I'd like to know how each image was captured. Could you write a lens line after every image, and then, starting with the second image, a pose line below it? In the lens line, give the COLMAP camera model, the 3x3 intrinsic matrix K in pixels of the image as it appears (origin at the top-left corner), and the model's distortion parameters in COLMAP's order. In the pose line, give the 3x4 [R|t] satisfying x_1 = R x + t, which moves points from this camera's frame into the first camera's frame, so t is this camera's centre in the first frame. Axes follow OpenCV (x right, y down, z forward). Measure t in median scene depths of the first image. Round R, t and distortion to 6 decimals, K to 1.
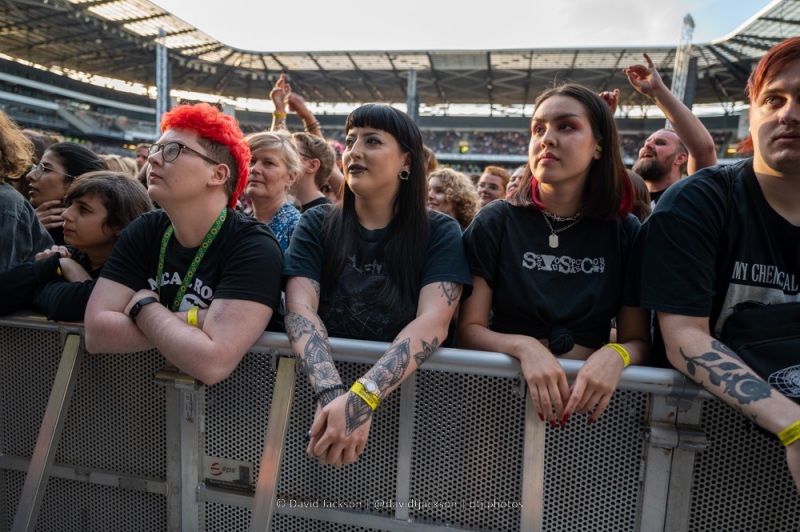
lens RADIAL K [[555.0, 0, 398.9], [0, 555.0, 258.7], [0, 0, 1]] dist [0.017093, -0.012732]
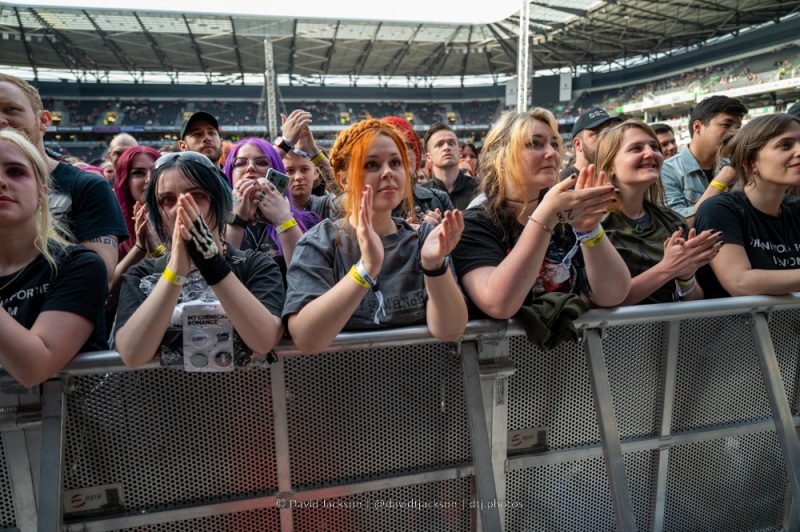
lens RADIAL K [[546.2, 0, 398.7], [0, 546.2, 269.5], [0, 0, 1]] dist [0.007100, 0.002871]
pose [[0.908101, -0.134152, 0.396681, -0.111220], [0.104031, 0.989871, 0.096608, -0.007957], [-0.405624, -0.046463, 0.912859, 0.019492]]
